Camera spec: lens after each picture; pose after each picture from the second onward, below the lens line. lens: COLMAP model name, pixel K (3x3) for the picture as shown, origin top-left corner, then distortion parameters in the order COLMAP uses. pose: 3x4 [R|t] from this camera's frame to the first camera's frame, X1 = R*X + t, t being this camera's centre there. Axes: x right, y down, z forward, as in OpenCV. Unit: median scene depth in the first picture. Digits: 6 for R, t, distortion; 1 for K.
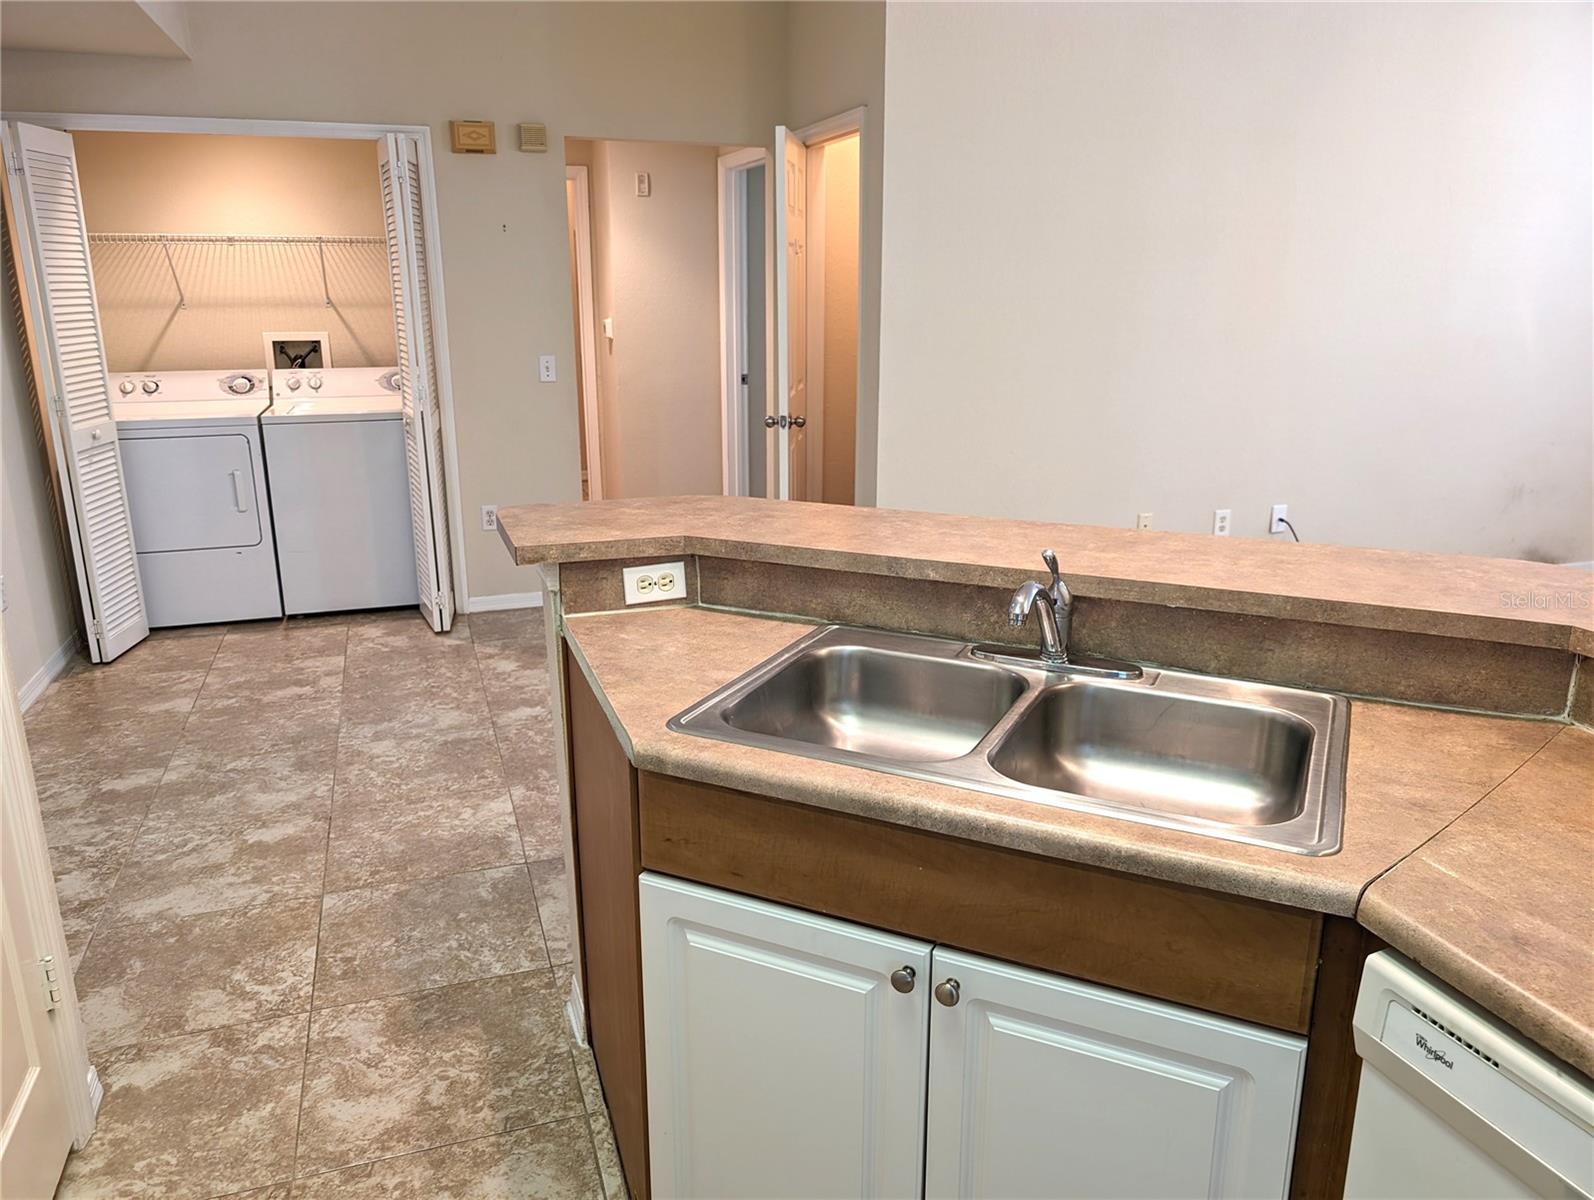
lens RADIAL K [[1149.2, 0, 781.9], [0, 1149.2, 604.9], [0, 0, 1]] dist [0.006597, 0.003461]
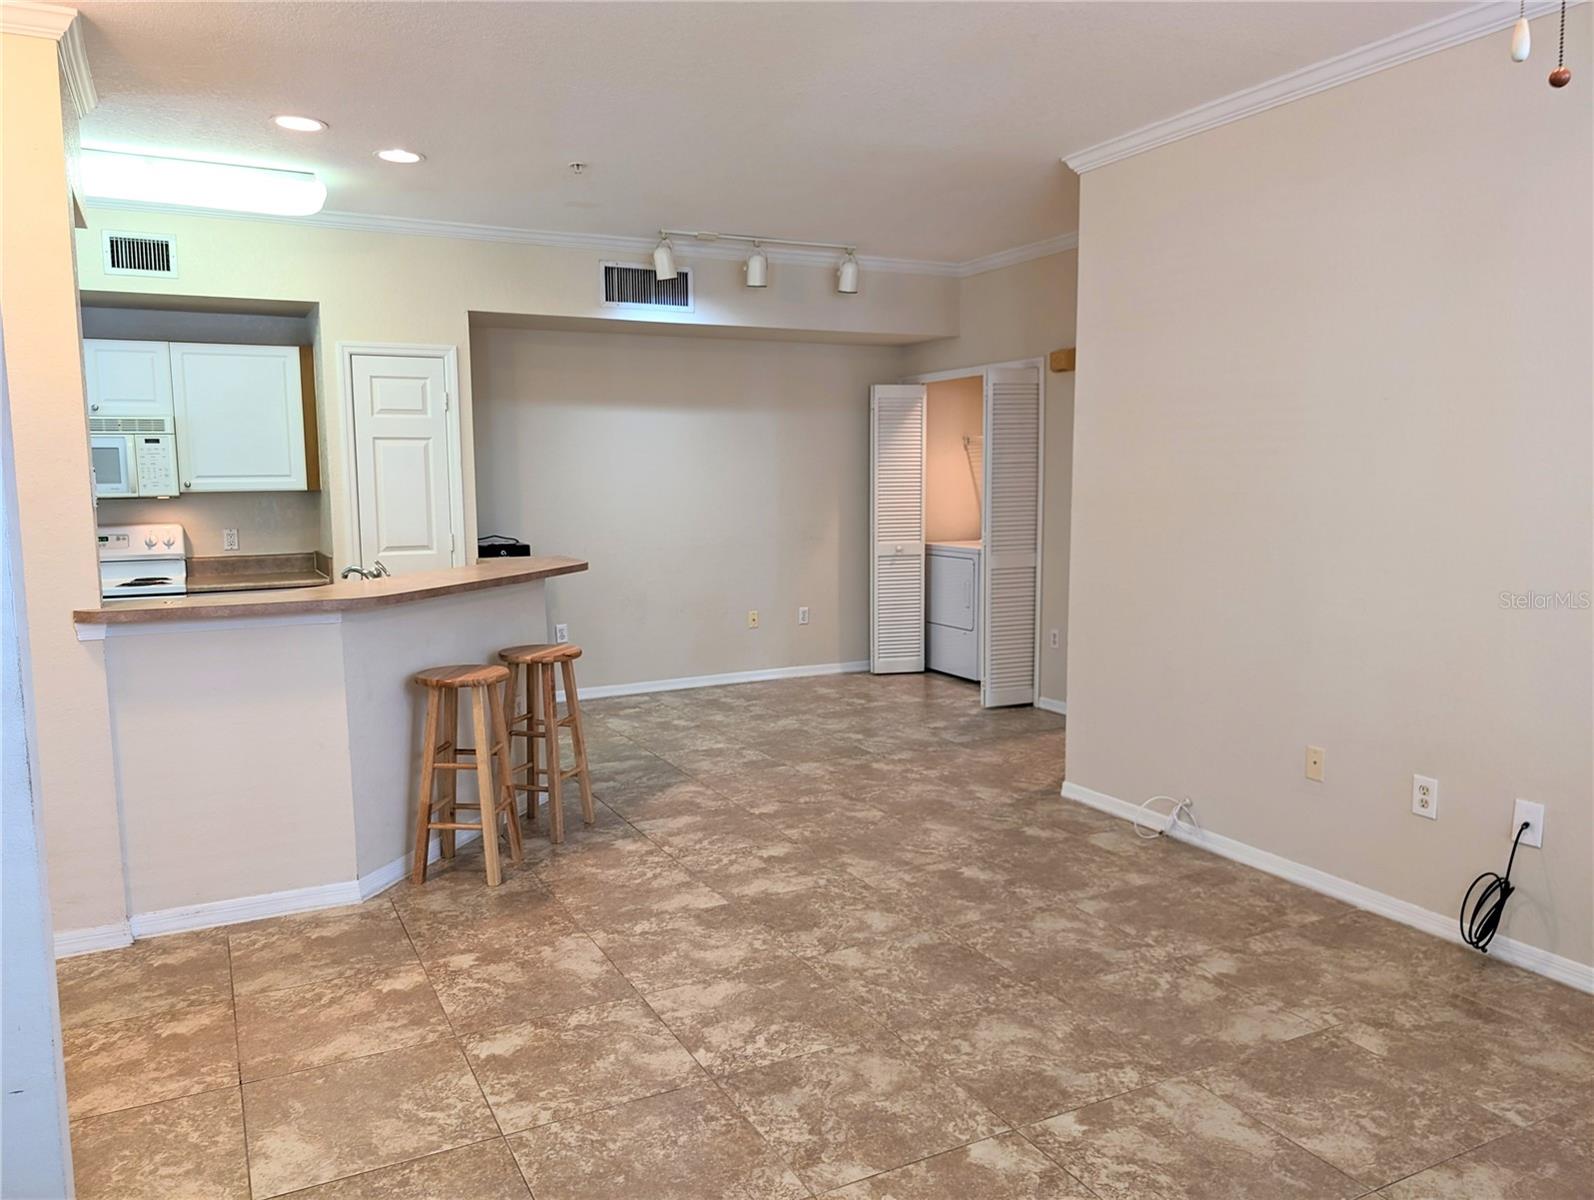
lens RADIAL K [[1149.2, 0, 781.9], [0, 1149.2, 604.9], [0, 0, 1]] dist [0.006597, 0.003461]
pose [[0.130894, 0.121568, -0.983915, 1.034682], [-0.261134, 0.961634, 0.084076, -0.157001], [0.956387, 0.245929, 0.157618, 0.535466]]
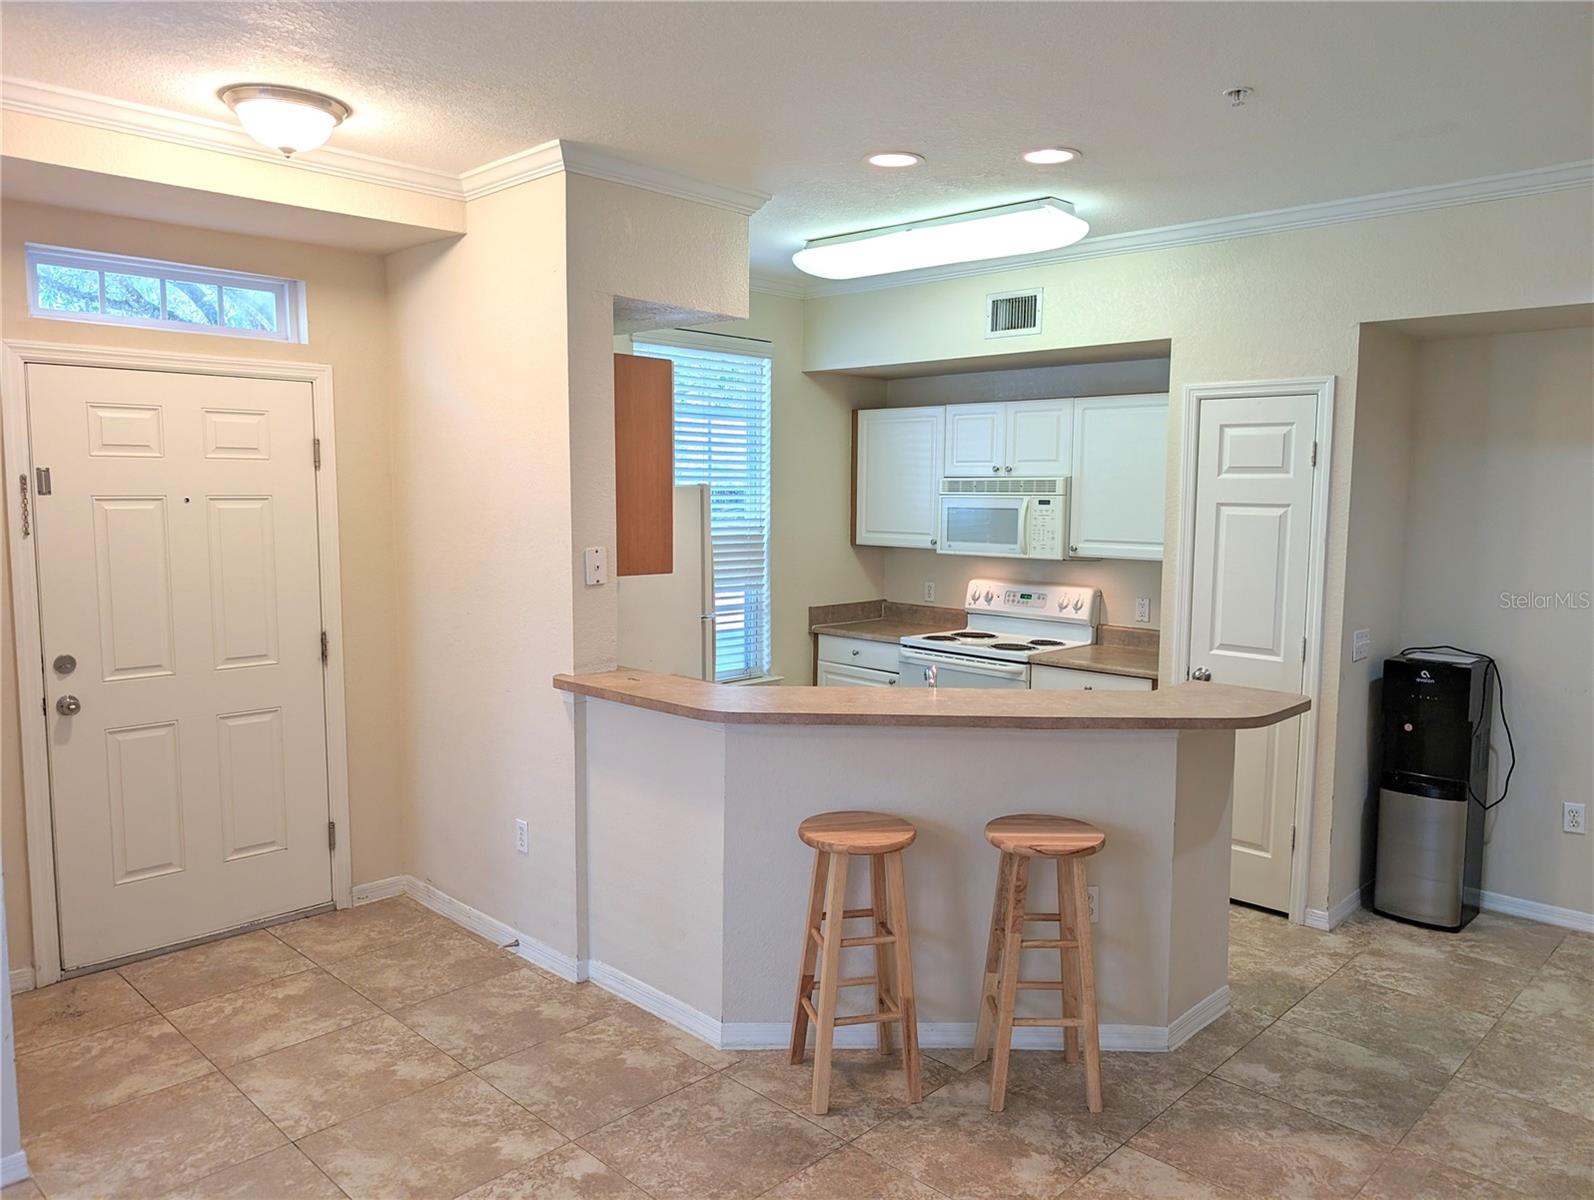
lens RADIAL K [[1153.2, 0, 811.5], [0, 1153.2, 606.1], [0, 0, 1]] dist [0.011245, 0.003800]
pose [[-0.897215, 0.045611, -0.439231, 0.493622], [-0.122246, 0.930125, 0.346300, -0.318735], [0.424335, 0.364400, -0.828947, 0.940127]]
